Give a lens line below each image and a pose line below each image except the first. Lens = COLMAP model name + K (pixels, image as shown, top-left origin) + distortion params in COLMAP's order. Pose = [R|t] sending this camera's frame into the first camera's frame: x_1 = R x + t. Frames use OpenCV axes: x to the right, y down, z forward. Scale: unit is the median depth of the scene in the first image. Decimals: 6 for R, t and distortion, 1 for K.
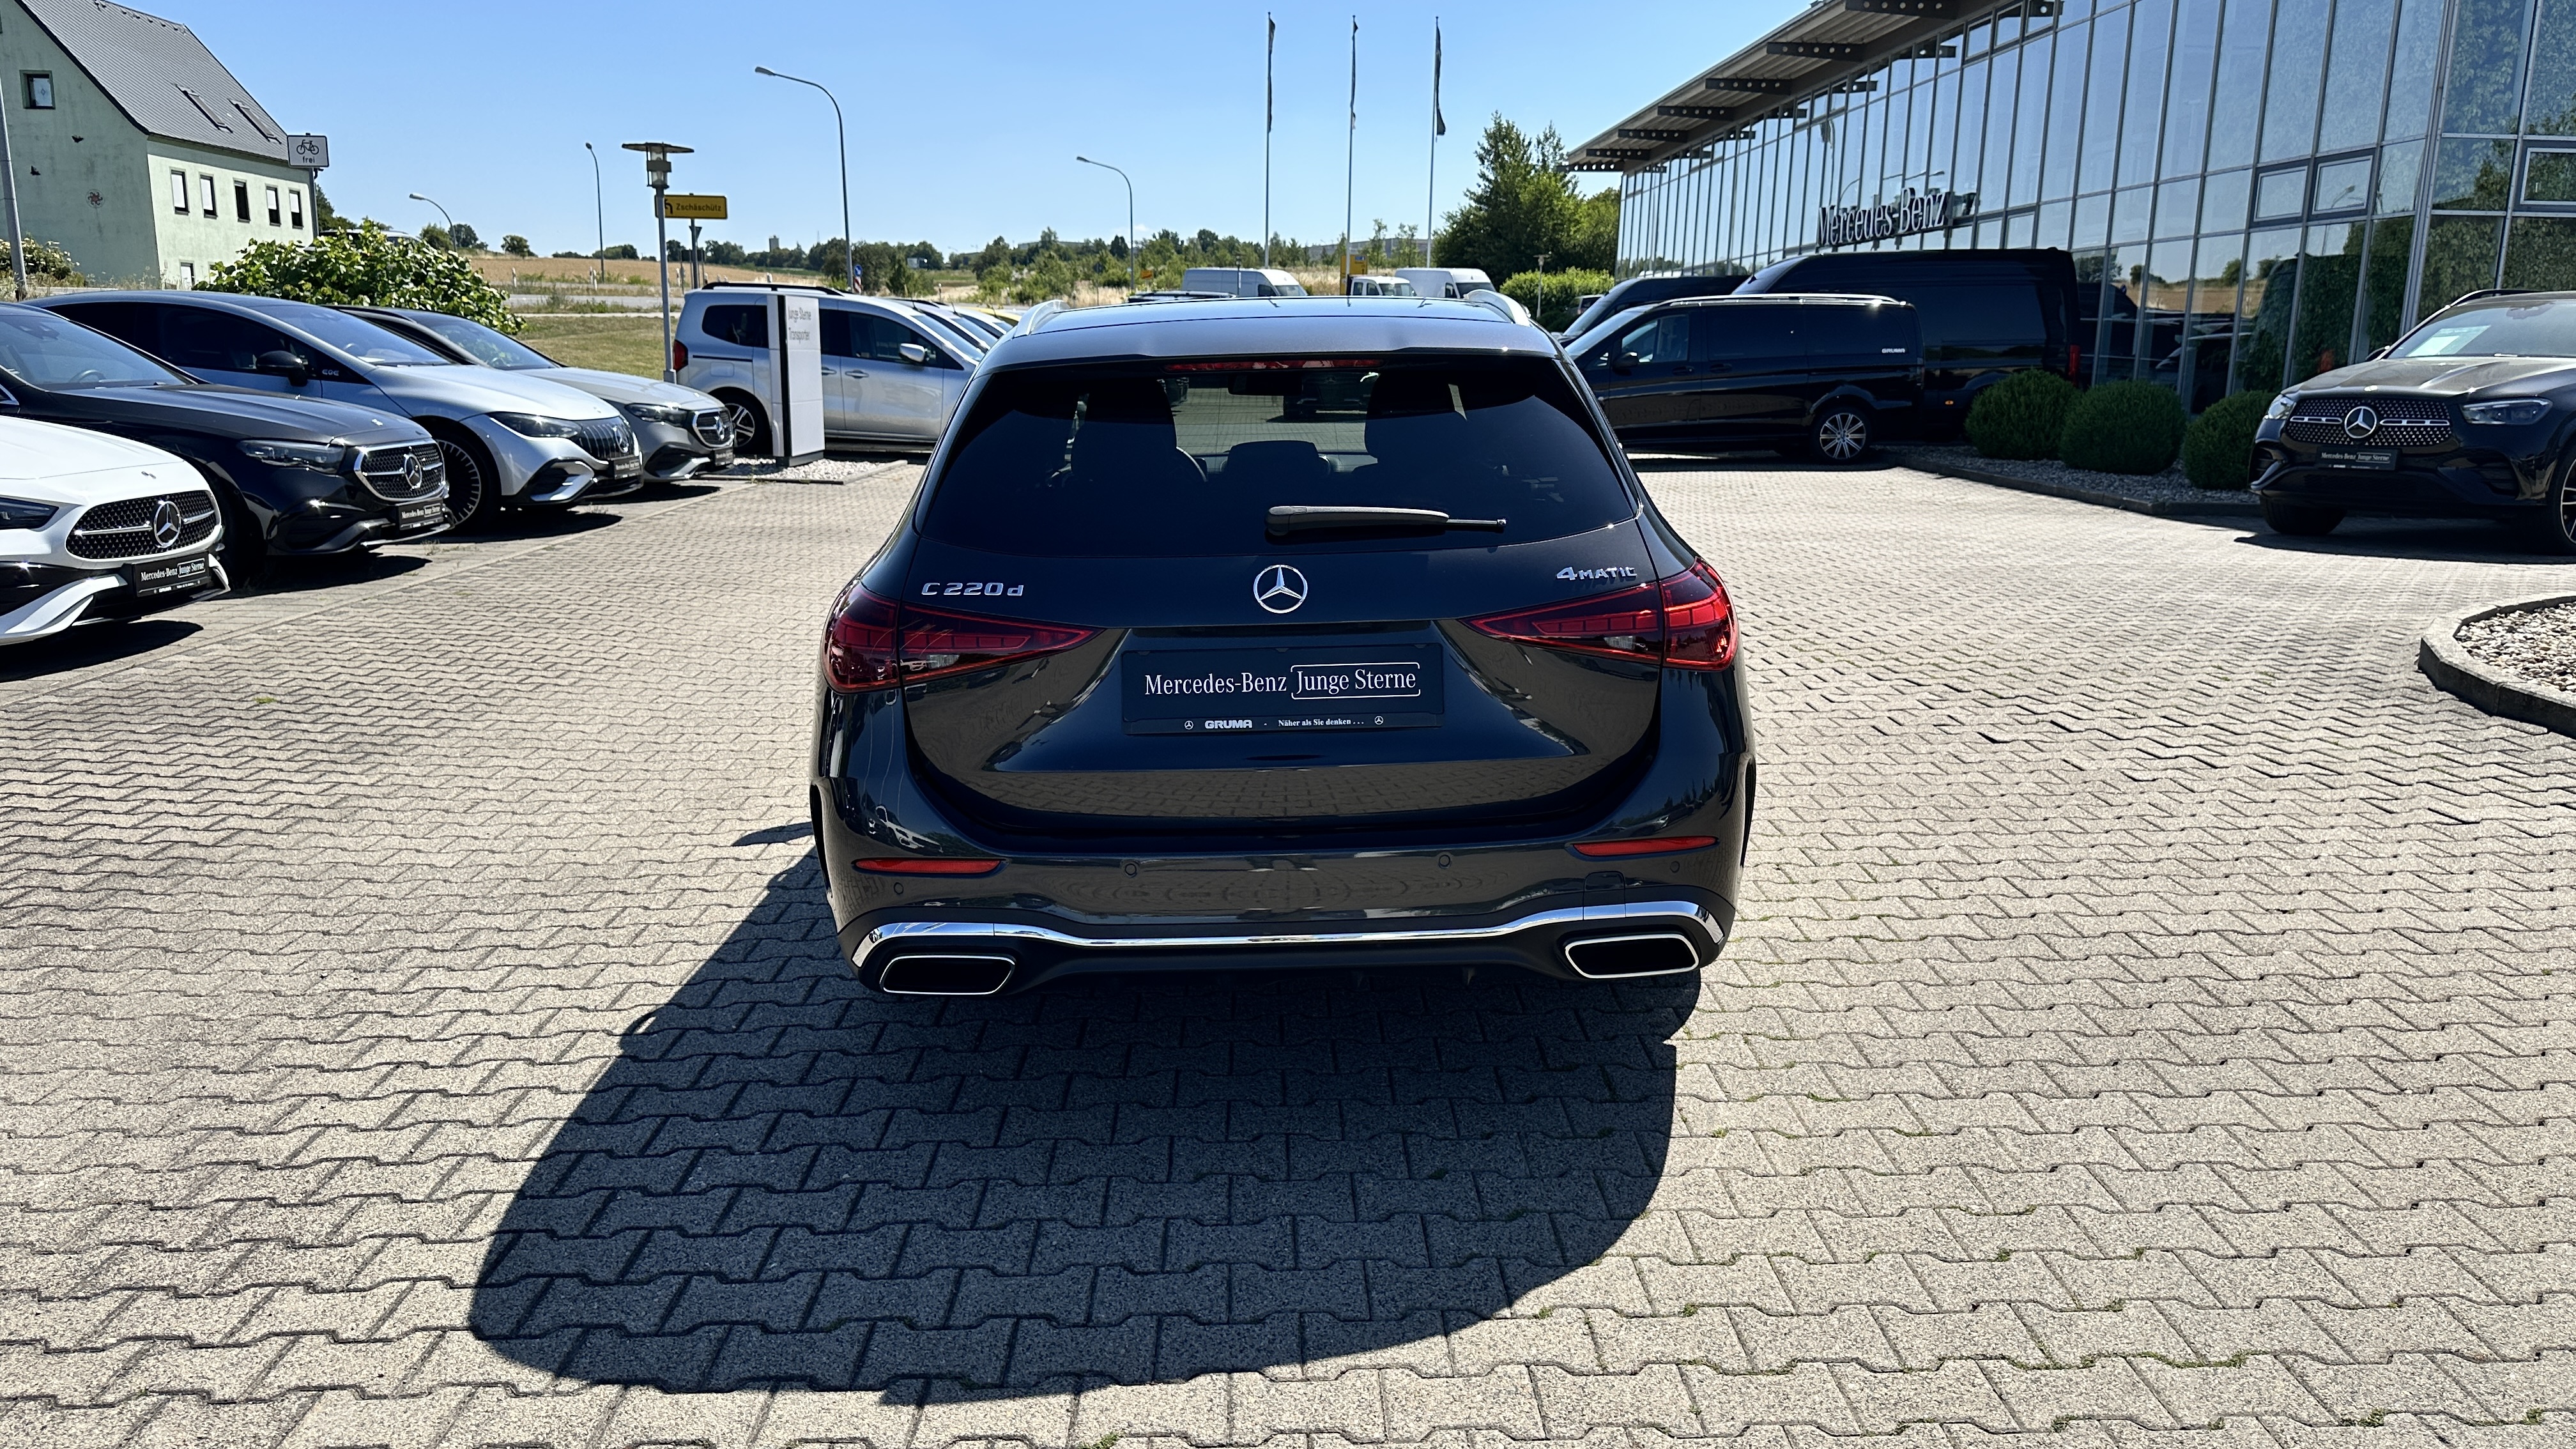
lens RADIAL K [[1798.8, 0, 1292.9], [0, 1798.8, 727.8], [0, 0, 1]] dist [0.043575, -0.052979]
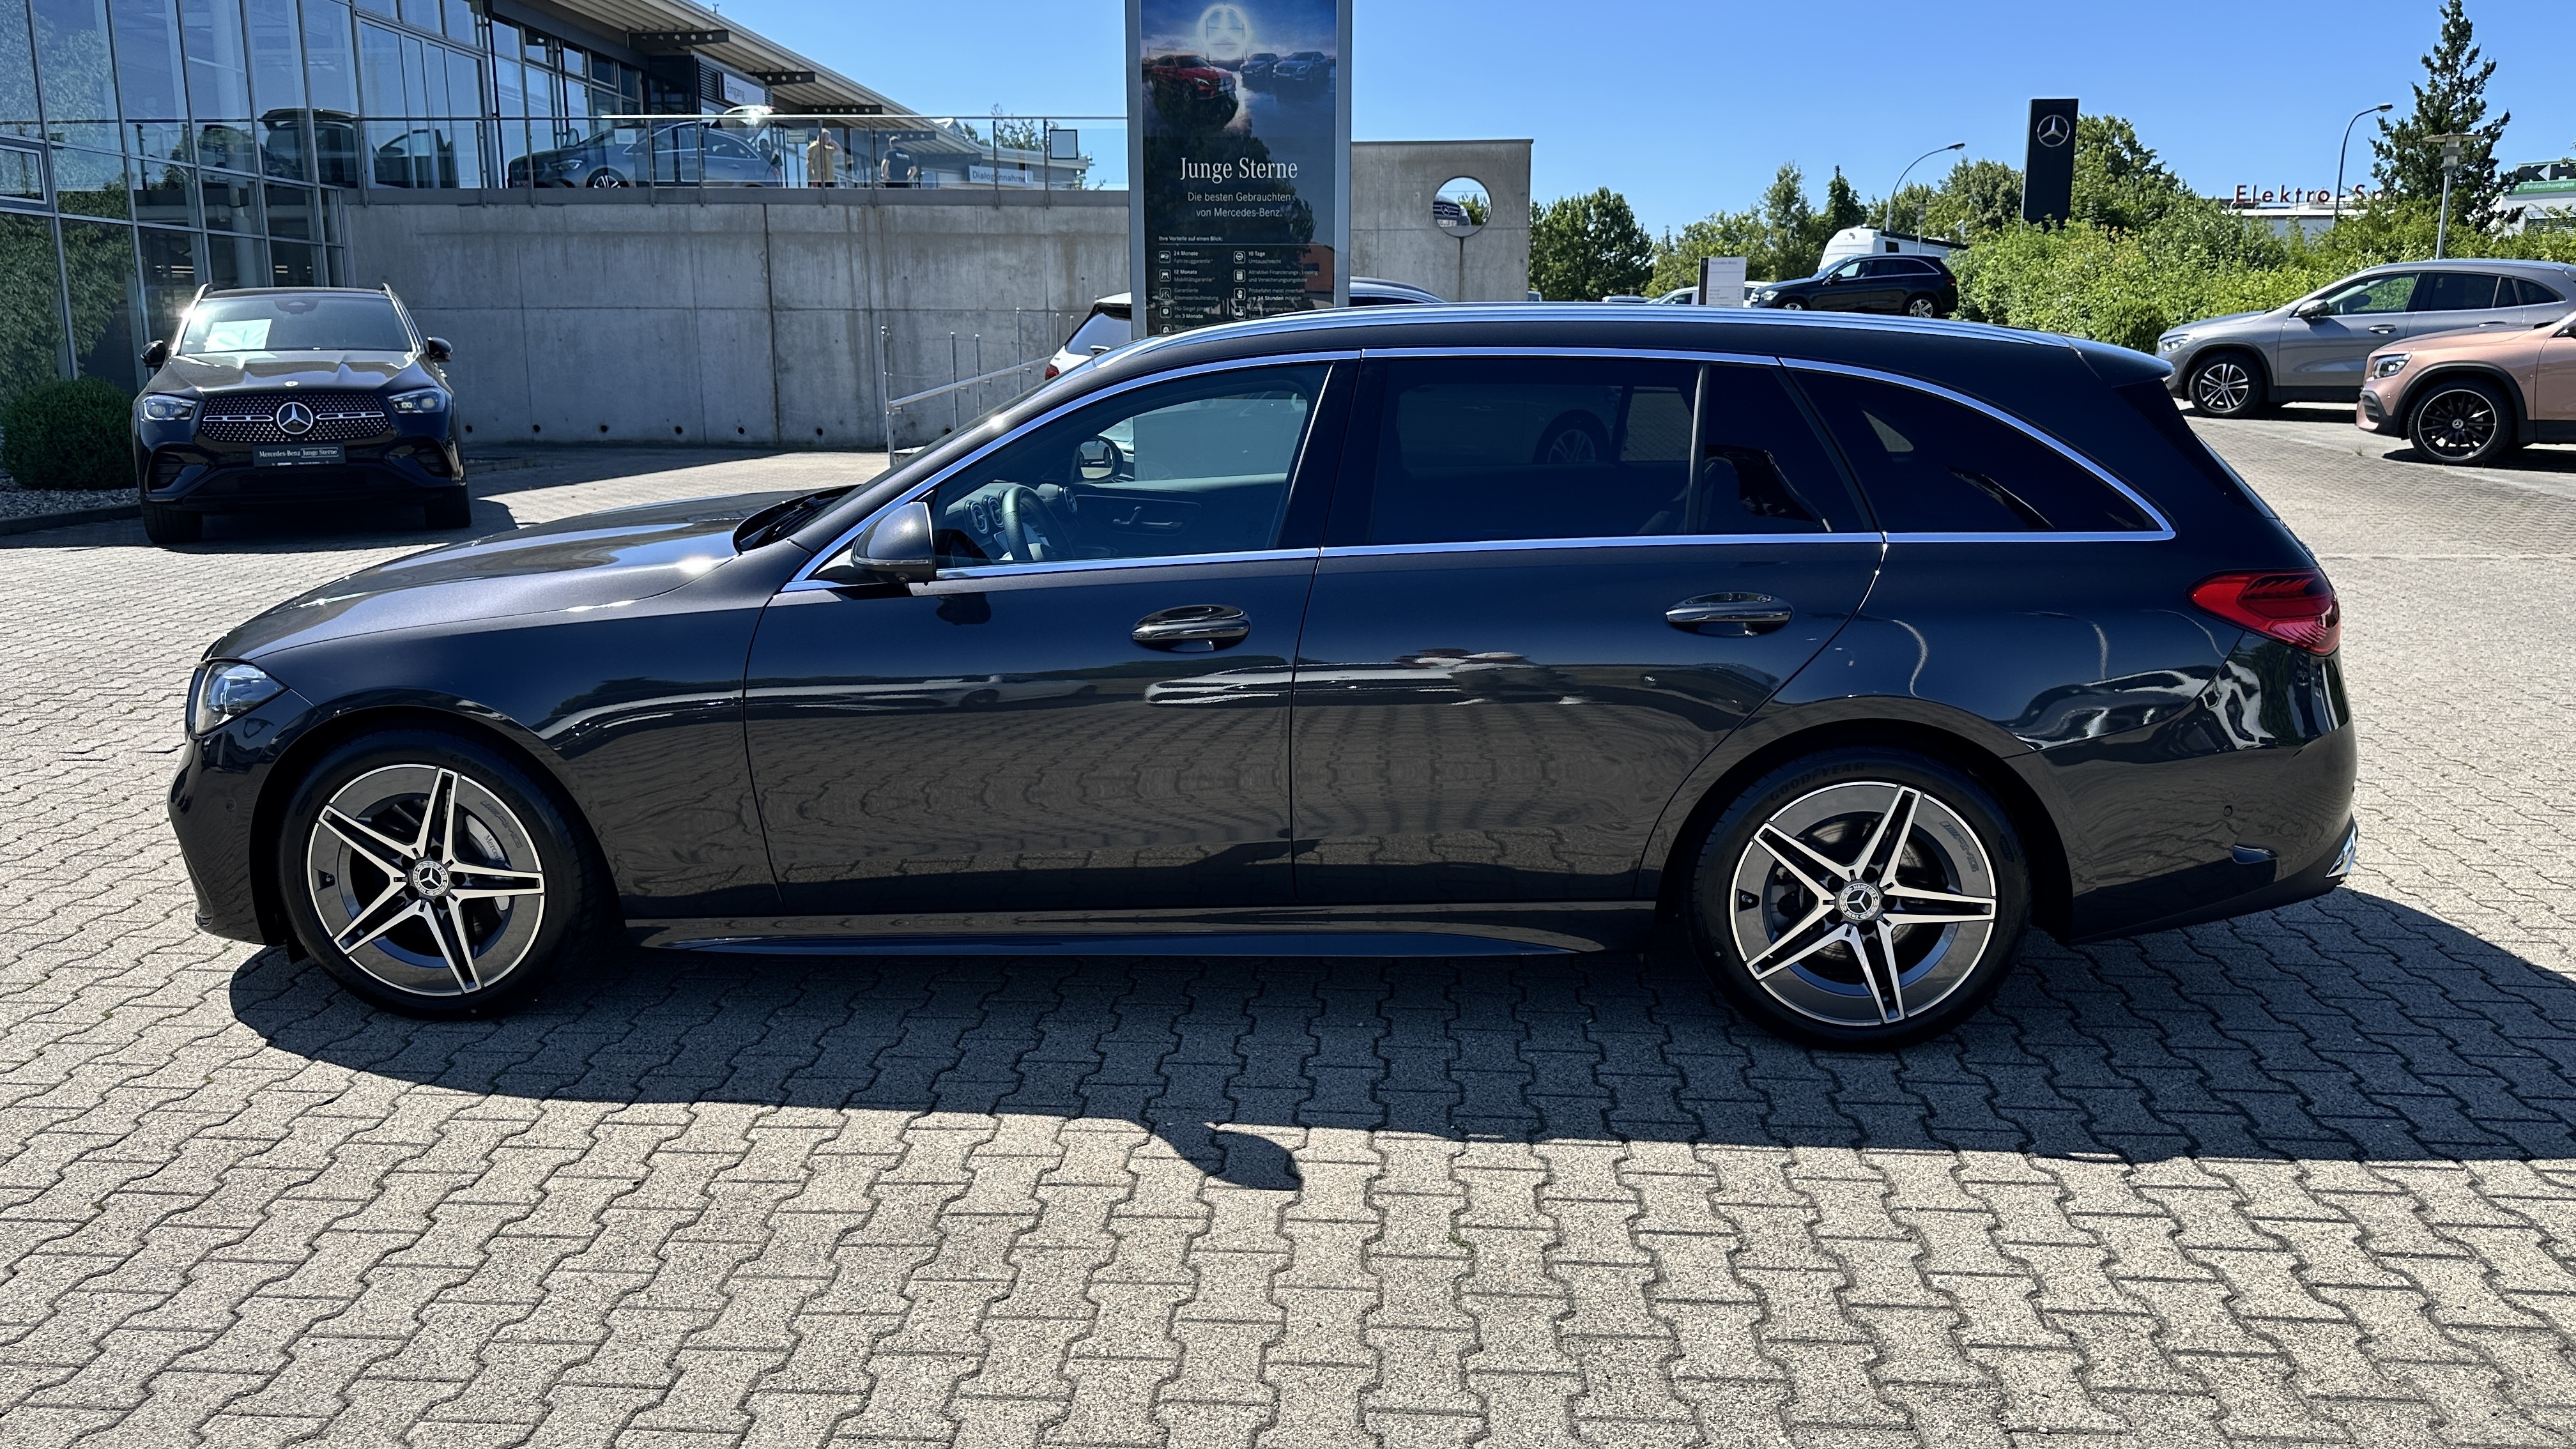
lens RADIAL K [[1762.9, 0, 1274.1], [0, 1762.9, 768.5], [0, 0, 1]] dist [0.106449, -0.141517]
pose [[0.099582, -0.239076, 0.965881, -1.036339], [0.209026, 0.954072, 0.214603, -0.244681], [-0.972827, 0.180524, 0.144982, 1.072860]]
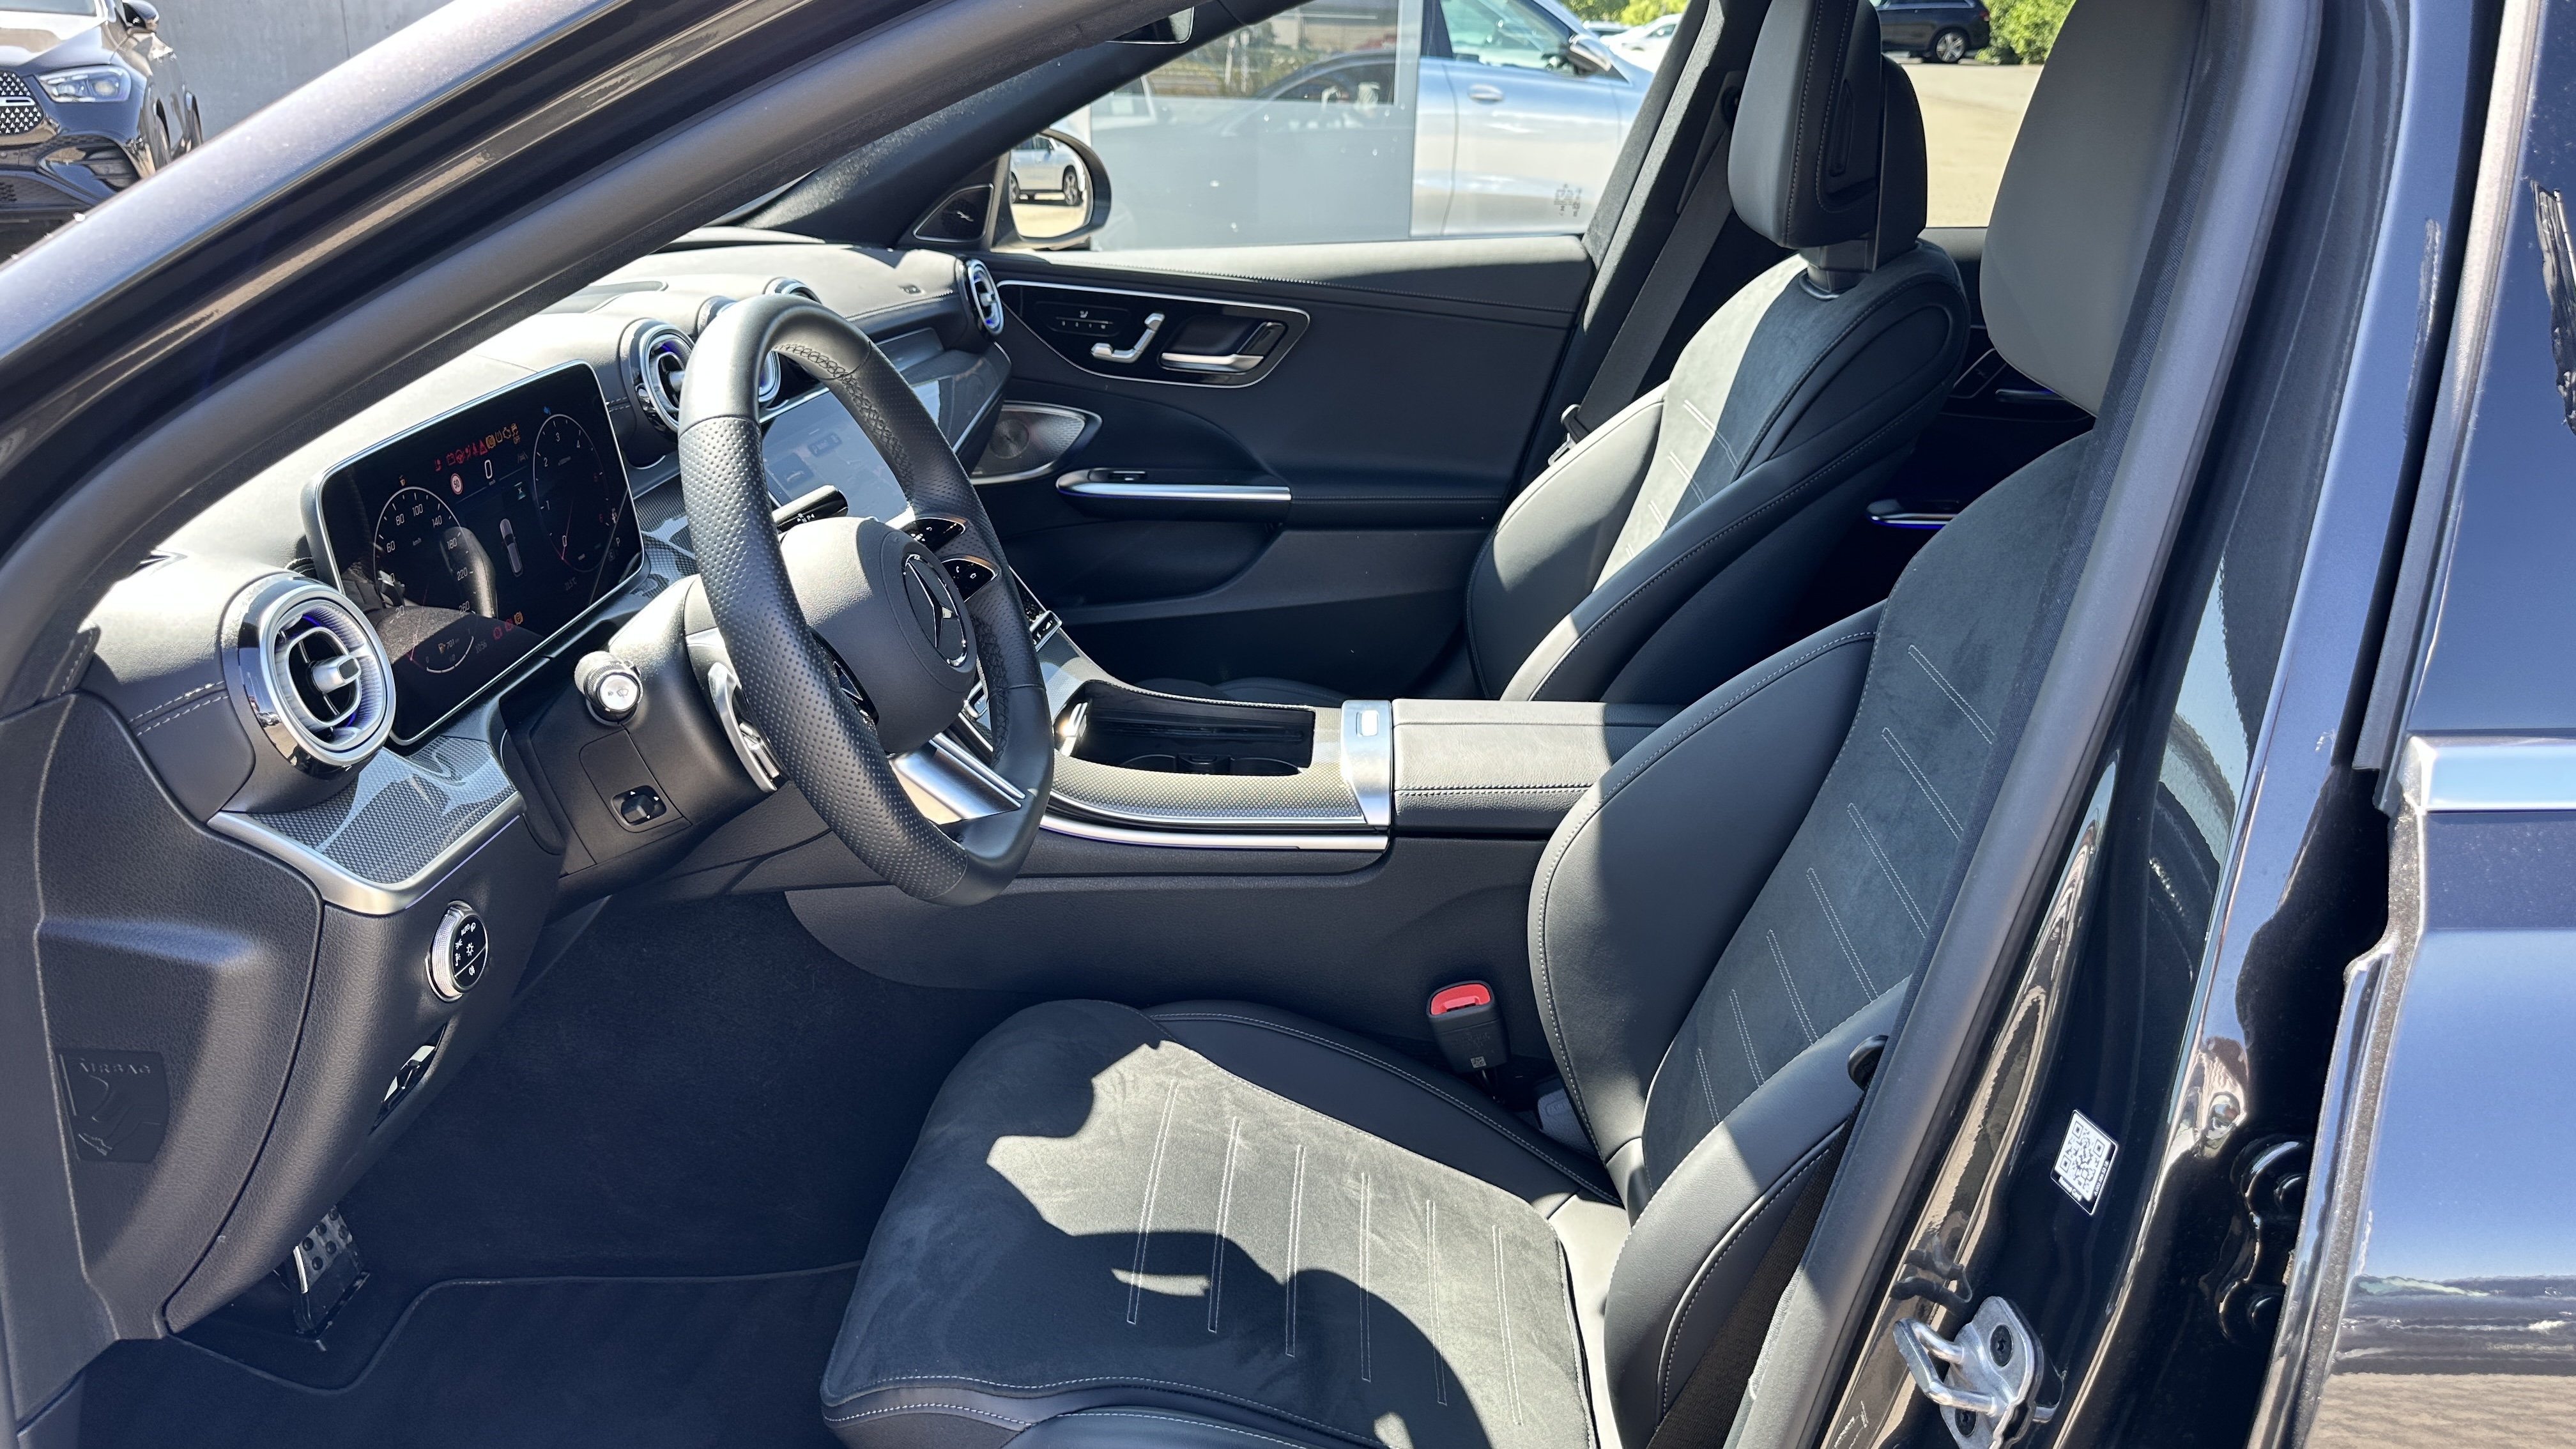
lens RADIAL K [[1798.8, 0, 1292.9], [0, 1798.8, 727.8], [0, 0, 1]] dist [0.043575, -0.052979]
pose [[0.060139, -0.345751, 0.936397, -0.358831], [0.181348, 0.926268, 0.330364, -0.226844], [-0.981578, 0.149946, 0.118406, 1.222200]]
